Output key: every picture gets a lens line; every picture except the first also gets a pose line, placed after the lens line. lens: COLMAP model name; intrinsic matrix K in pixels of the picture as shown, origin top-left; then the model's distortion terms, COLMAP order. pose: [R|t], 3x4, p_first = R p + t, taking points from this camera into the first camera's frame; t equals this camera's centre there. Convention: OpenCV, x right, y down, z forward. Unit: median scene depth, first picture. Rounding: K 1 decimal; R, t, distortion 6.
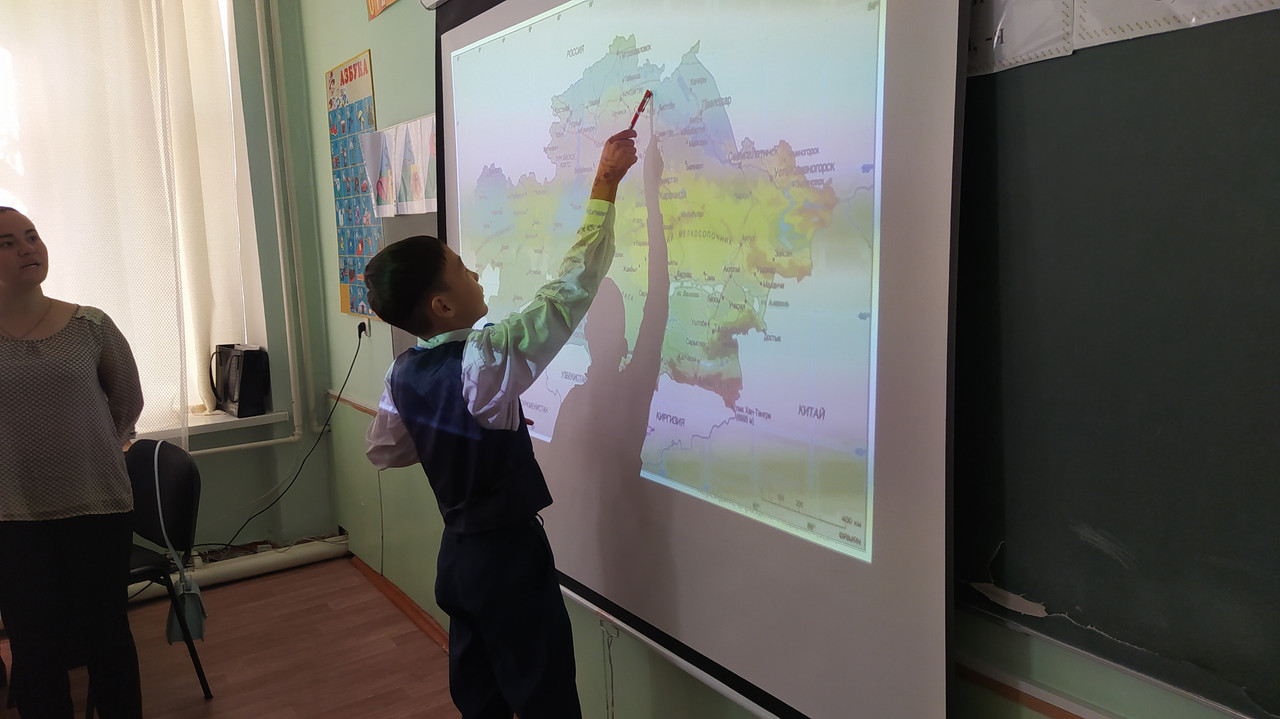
lens RADIAL K [[962.1, 0, 638.9], [0, 962.1, 359.1], [0, 0, 1]] dist [0.096091, -0.145778]
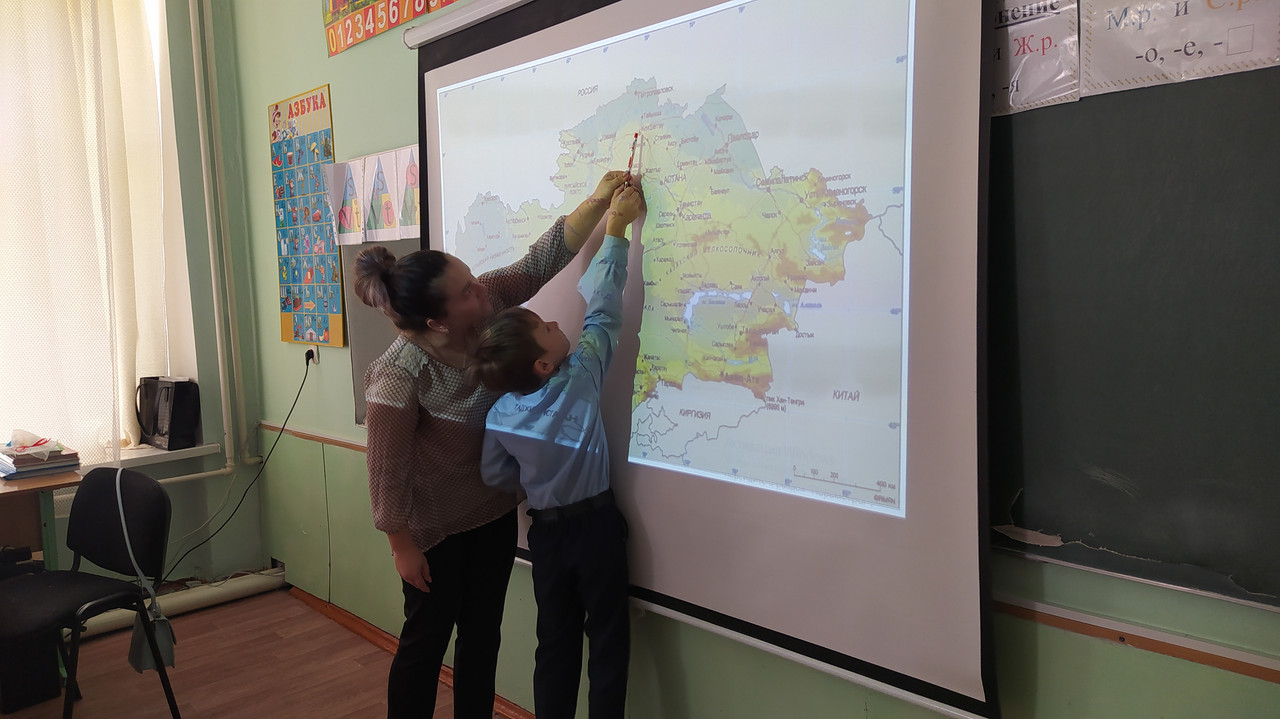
lens RADIAL K [[962.1, 0, 641.0], [0, 962.1, 359.1], [0, 0, 1]] dist [0.096091, -0.145778]
pose [[0.986377, -0.014034, 0.163899, -0.185784], [0.021651, 0.998762, -0.044778, 0.041116], [-0.163068, 0.047717, 0.985460, -0.090977]]
